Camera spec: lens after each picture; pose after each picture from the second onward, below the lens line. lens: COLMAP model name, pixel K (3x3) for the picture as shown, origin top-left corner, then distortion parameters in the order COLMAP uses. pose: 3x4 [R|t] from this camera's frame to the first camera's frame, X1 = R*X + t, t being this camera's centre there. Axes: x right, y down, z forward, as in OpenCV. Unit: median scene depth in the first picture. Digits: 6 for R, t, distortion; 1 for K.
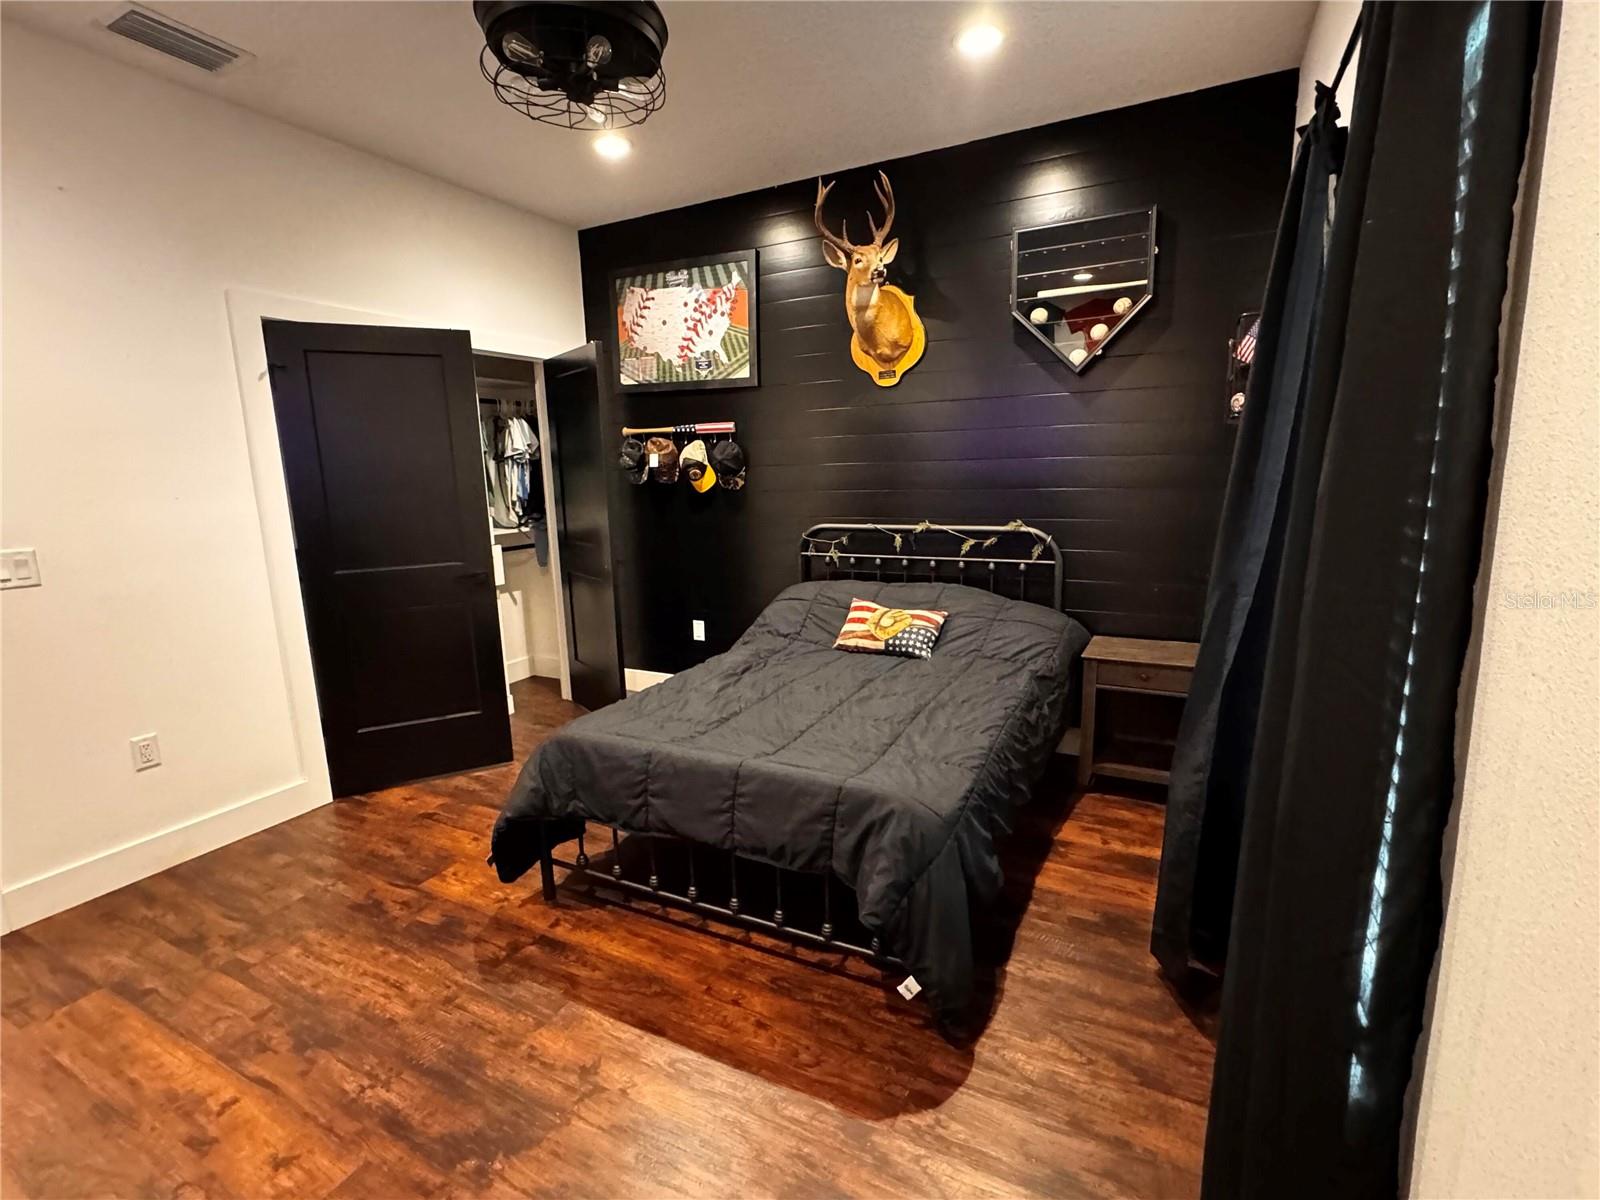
lens RADIAL K [[733.4, 0, 797.9], [0, 733.4, 599.9], [0, 0, 1]] dist [-0.004527, 0.000024]
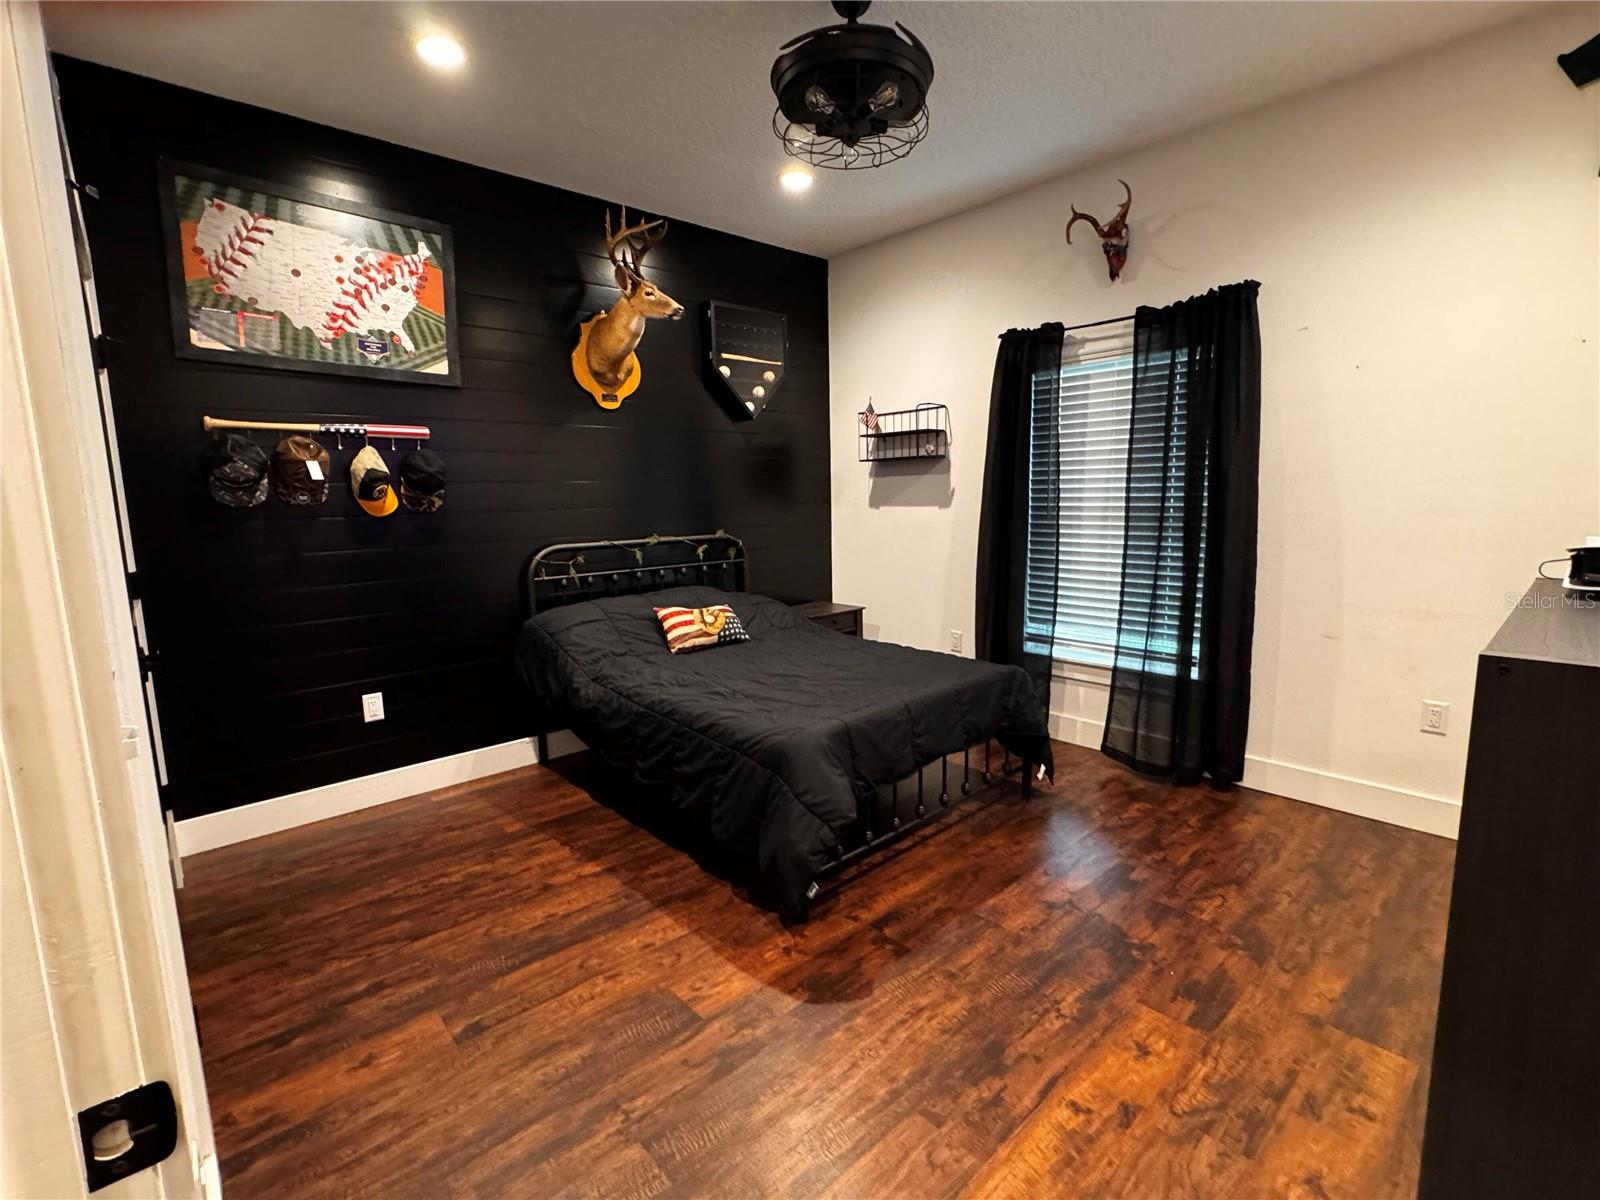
lens RADIAL K [[733.4, 0, 798.7], [0, 733.4, 599.9], [0, 0, 1]] dist [-0.004527, 0.000024]
pose [[0.352881, -0.116549, 0.928381, -0.735769], [0.180839, 0.981999, 0.054543, -0.029792], [-0.918026, 0.148641, 0.367605, 0.381505]]
